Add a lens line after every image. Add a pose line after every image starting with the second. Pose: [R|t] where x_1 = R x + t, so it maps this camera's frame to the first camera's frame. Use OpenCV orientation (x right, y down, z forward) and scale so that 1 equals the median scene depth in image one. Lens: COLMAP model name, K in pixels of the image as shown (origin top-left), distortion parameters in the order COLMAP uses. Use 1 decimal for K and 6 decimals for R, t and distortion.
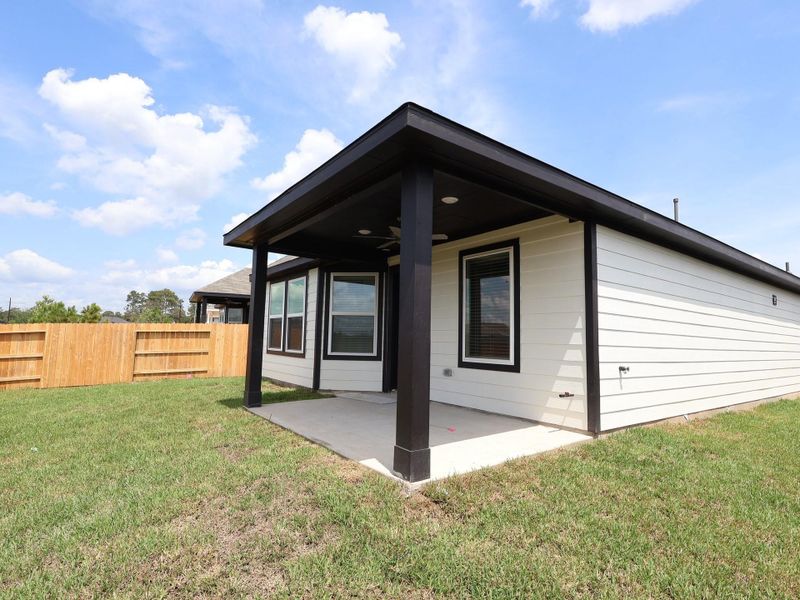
lens RADIAL K [[422.0, 0, 401.1], [0, 422.0, 300.5], [0, 0, 1]] dist [-0.002219, 0.001735]
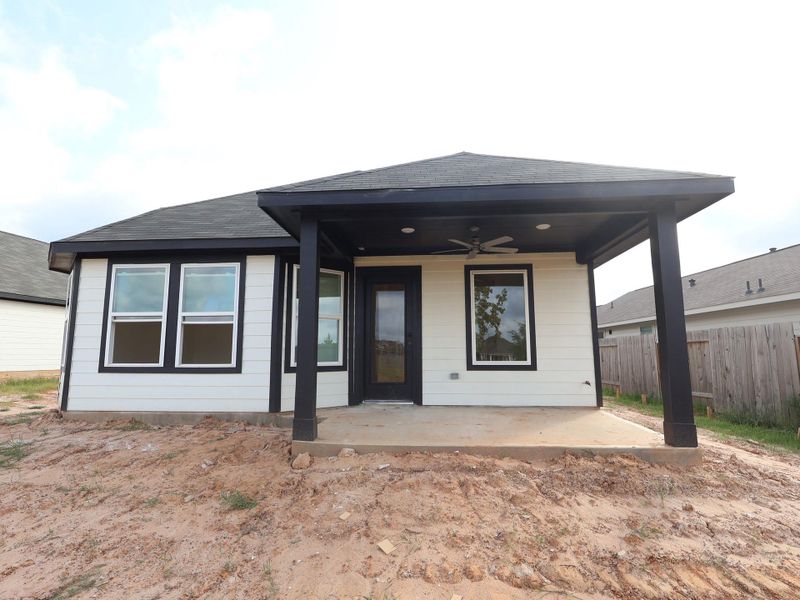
lens RADIAL K [[422.0, 0, 405.3], [0, 422.0, 301.1], [0, 0, 1]] dist [-0.002219, 0.001735]
pose [[0.658291, 0.073697, 0.749147, -0.783372], [-0.055077, 0.997244, -0.049706, 0.040337], [-0.750746, -0.008540, 0.660536, 0.384721]]
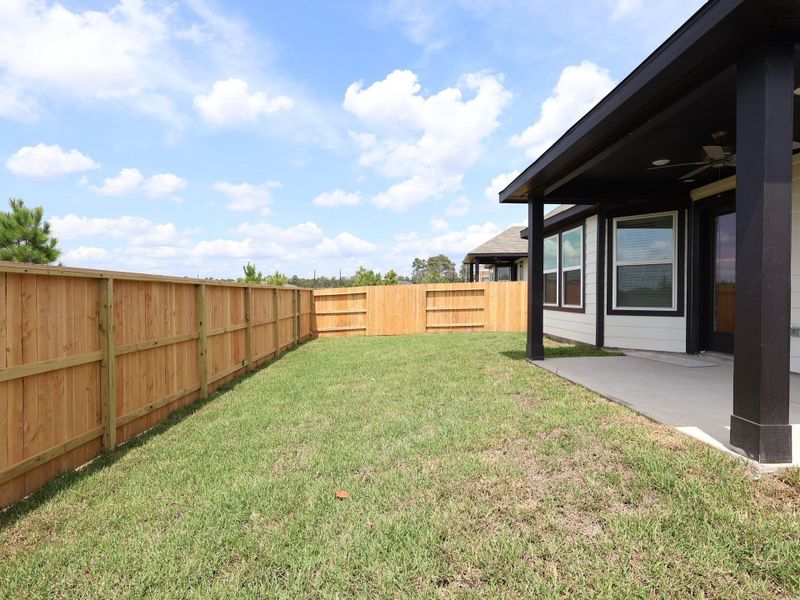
lens RADIAL K [[422.0, 0, 399.1], [0, 422.0, 299.3], [0, 0, 1]] dist [-0.002219, 0.001735]
pose [[0.819361, -0.013924, -0.573109, -0.036220], [0.068722, 0.994882, 0.074078, 0.009225], [0.569144, -0.100082, 0.816124, -0.001889]]
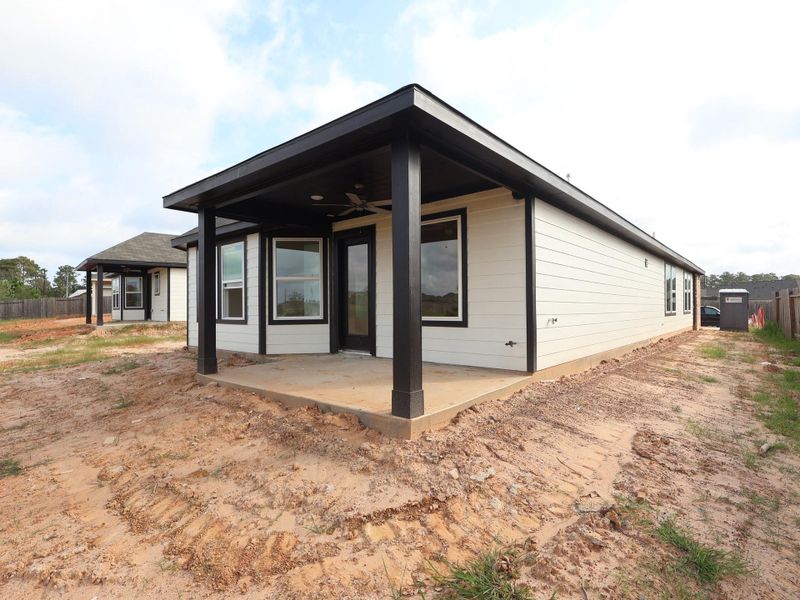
lens RADIAL K [[422.0, 0, 398.8], [0, 422.0, 304.5], [0, 0, 1]] dist [-0.002219, 0.001735]
pose [[0.975175, -0.028859, 0.219547, -0.125098], [0.009236, 0.995909, 0.089886, 0.004104], [-0.221243, -0.085627, 0.971452, -0.054497]]
